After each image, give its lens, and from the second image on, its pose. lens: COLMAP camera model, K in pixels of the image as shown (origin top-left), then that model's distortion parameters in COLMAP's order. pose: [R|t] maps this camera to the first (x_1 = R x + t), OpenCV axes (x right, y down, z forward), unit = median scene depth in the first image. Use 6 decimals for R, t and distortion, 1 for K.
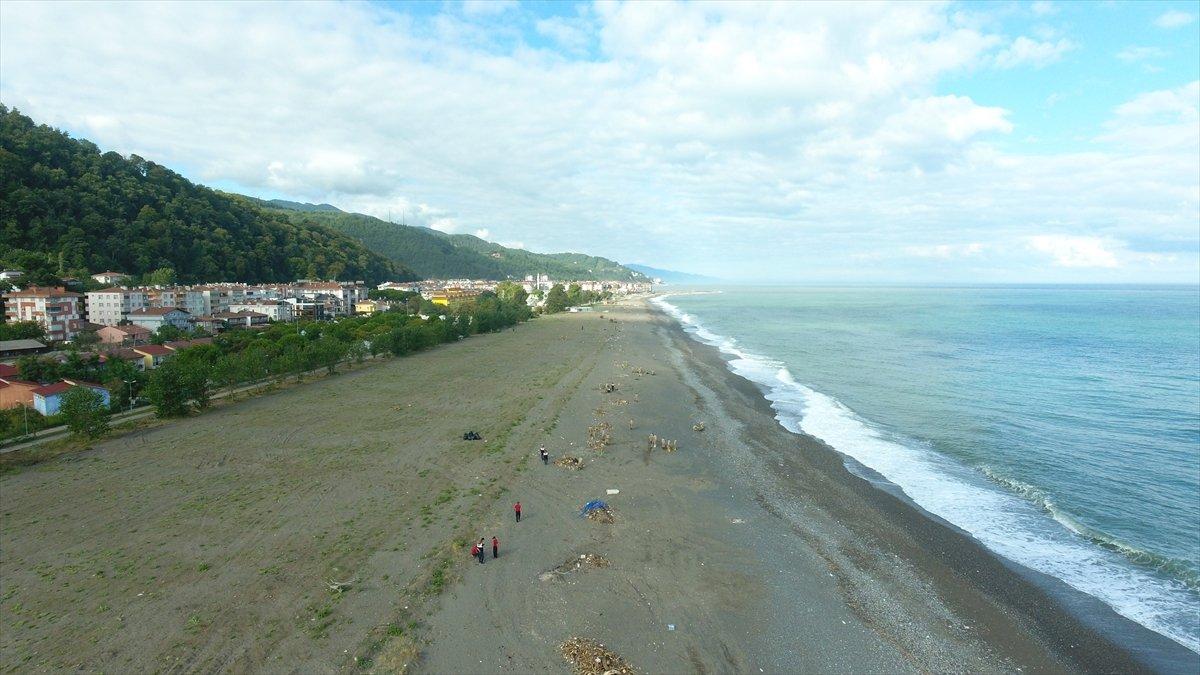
lens RADIAL K [[702.8, 0, 600.0], [0, 702.8, 337.5], [0, 0, 1]] dist [-0.000738, 0.000304]
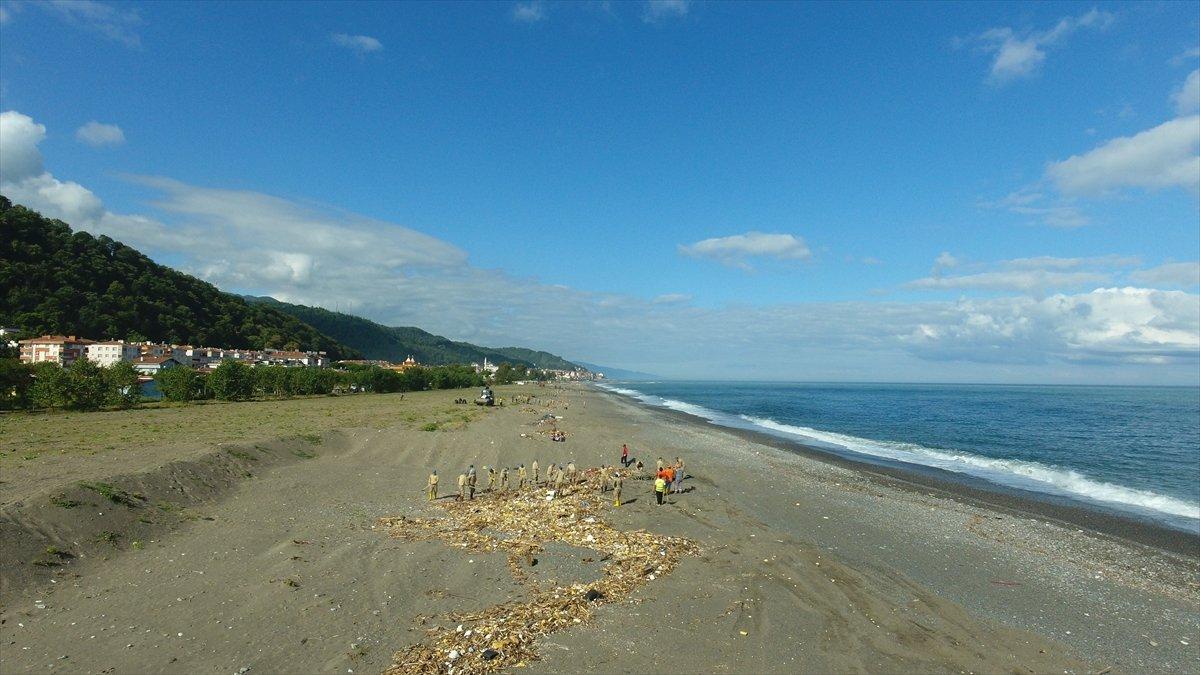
lens RADIAL K [[702.8, 0, 600.0], [0, 702.8, 337.5], [0, 0, 1]] dist [-0.000738, 0.000304]
pose [[0.996718, 0.015391, 0.079475, -0.002412], [-0.004200, 0.990270, -0.139097, 0.042764], [-0.080843, 0.138307, 0.987084, -0.096885]]
